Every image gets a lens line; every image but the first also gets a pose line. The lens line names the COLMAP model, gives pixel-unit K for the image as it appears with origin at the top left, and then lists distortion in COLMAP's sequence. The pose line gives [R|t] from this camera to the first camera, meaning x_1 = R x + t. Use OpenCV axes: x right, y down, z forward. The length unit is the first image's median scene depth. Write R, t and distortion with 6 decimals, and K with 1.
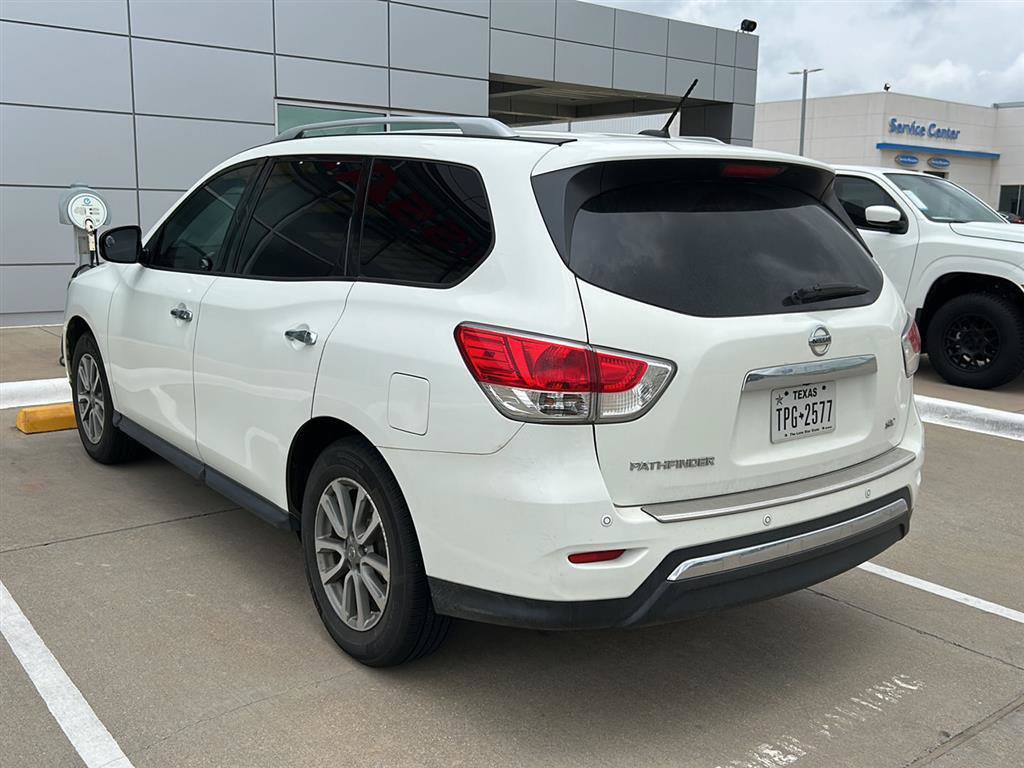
lens RADIAL K [[1001.4, 0, 440.7], [0, 1001.4, 340.1], [0, 0, 1]] dist [0.024482, 0.000000]
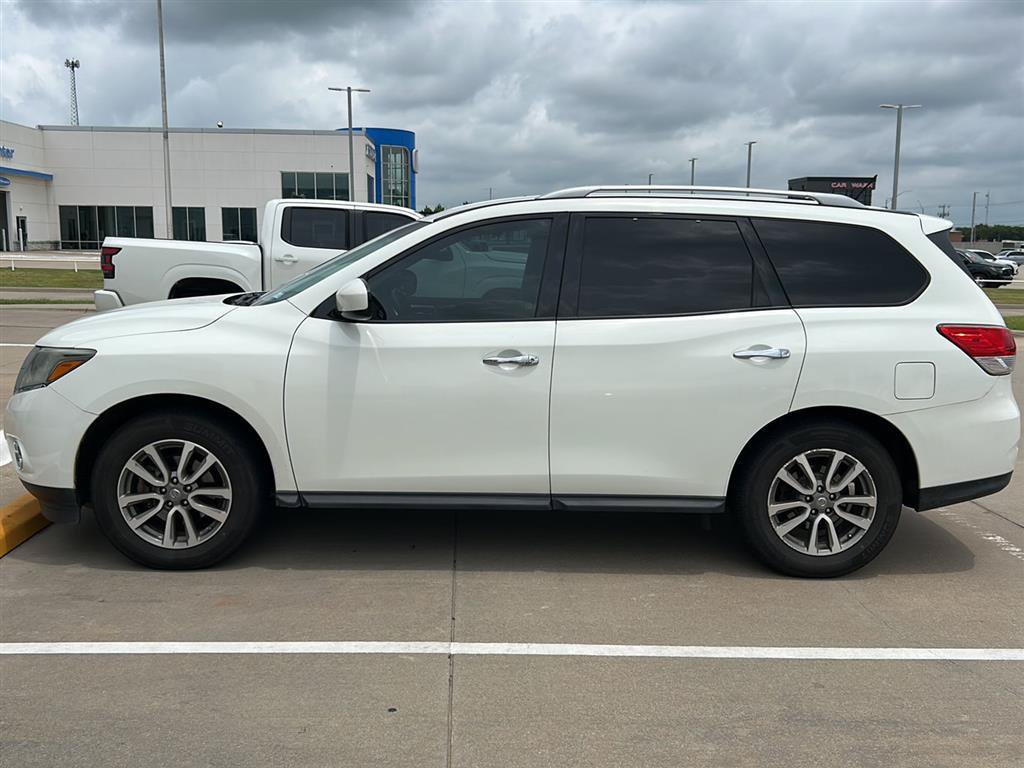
lens RADIAL K [[1001.4, 0, 539.2], [0, 1001.4, 355.6], [0, 0, 1]] dist [0.024482, 0.000000]
pose [[0.579156, -0.111442, 0.807564, -1.503234], [0.113988, 0.991951, 0.055139, -0.119118], [-0.807208, 0.060119, 0.587197, 0.507781]]
